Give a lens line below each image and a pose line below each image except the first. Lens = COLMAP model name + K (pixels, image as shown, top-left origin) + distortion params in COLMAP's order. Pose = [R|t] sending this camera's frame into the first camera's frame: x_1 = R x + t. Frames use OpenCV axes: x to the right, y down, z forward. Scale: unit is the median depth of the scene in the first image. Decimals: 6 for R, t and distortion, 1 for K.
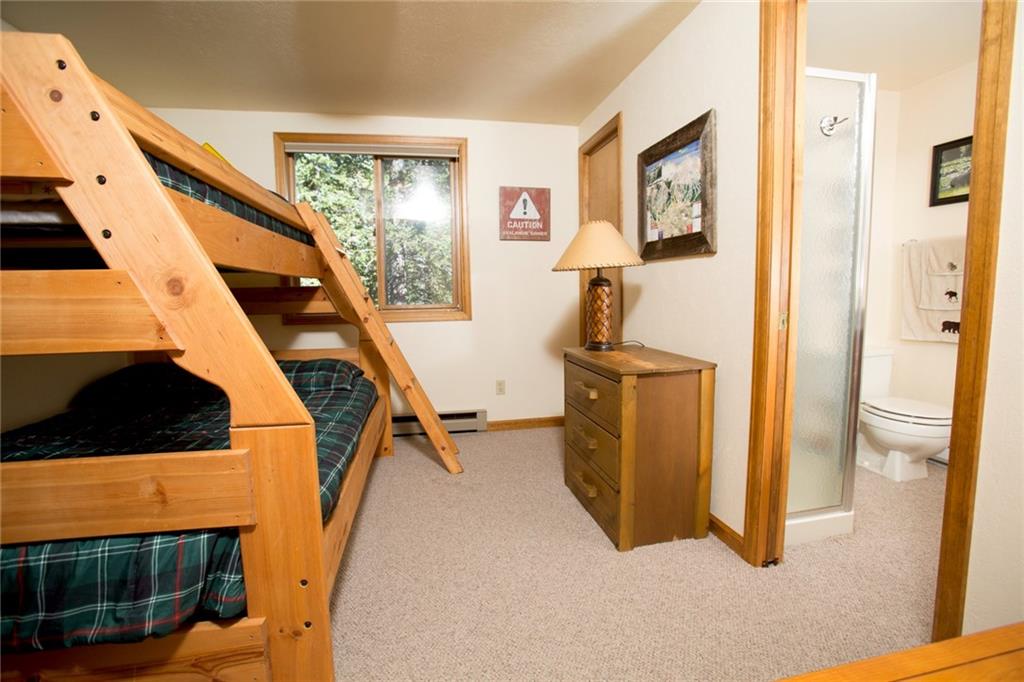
lens RADIAL K [[466.9, 0, 504.5], [0, 466.9, 338.7], [0, 0, 1]] dist [-0.047468, 0.006498]
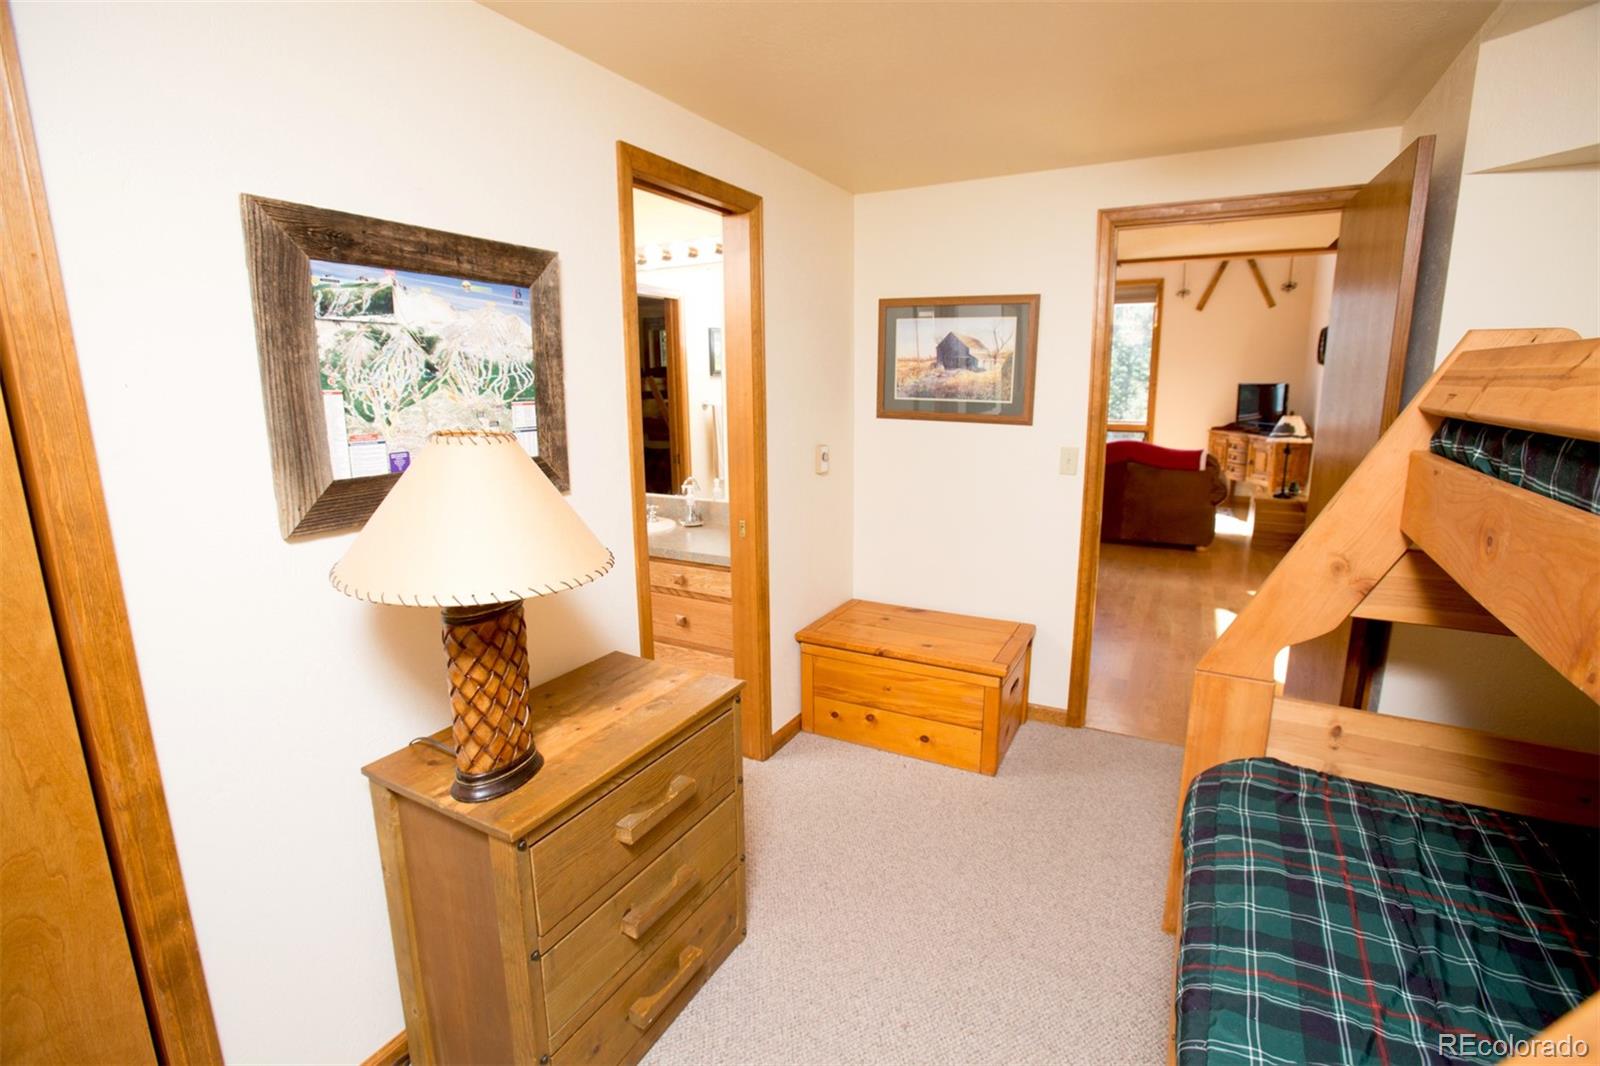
lens RADIAL K [[729.6, 0, 799.1], [0, 729.6, 530.9], [0, 0, 1]] dist [-0.047468, 0.006498]
pose [[-0.772856, -0.109308, 0.625096, -0.379031], [0.083024, 0.959169, 0.270375, -0.359703], [-0.629126, 0.260859, -0.732224, 1.477778]]
